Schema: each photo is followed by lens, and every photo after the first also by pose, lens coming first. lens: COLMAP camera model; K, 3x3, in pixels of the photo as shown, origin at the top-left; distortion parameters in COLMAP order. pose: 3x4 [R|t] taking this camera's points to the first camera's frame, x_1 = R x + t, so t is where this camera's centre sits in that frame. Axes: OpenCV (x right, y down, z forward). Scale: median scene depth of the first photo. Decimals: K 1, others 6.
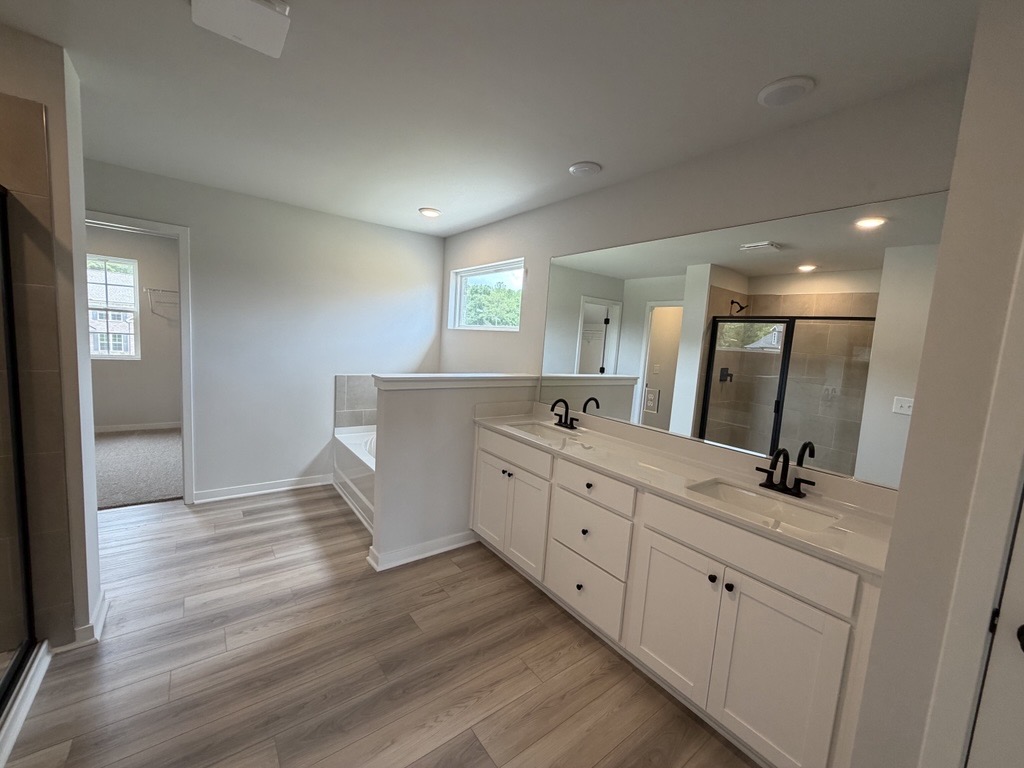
lens RADIAL K [[405.7, 0, 509.0], [0, 405.7, 381.0], [0, 0, 1]] dist [0.016468, 0.000139]
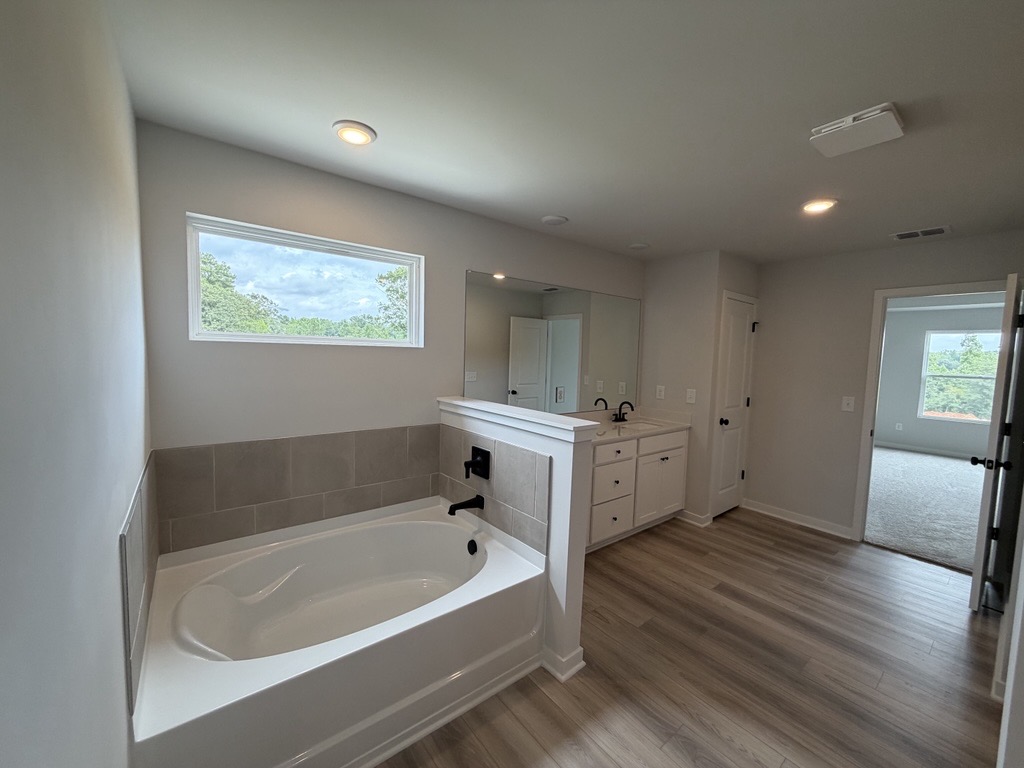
lens RADIAL K [[405.7, 0, 507.4], [0, 405.7, 385.9], [0, 0, 1]] dist [0.016468, 0.000139]
pose [[-0.007288, -0.152526, 0.988273, -1.296922], [0.072864, 0.985591, 0.152650, -0.266847], [-0.997315, 0.073122, 0.003931, 1.386162]]
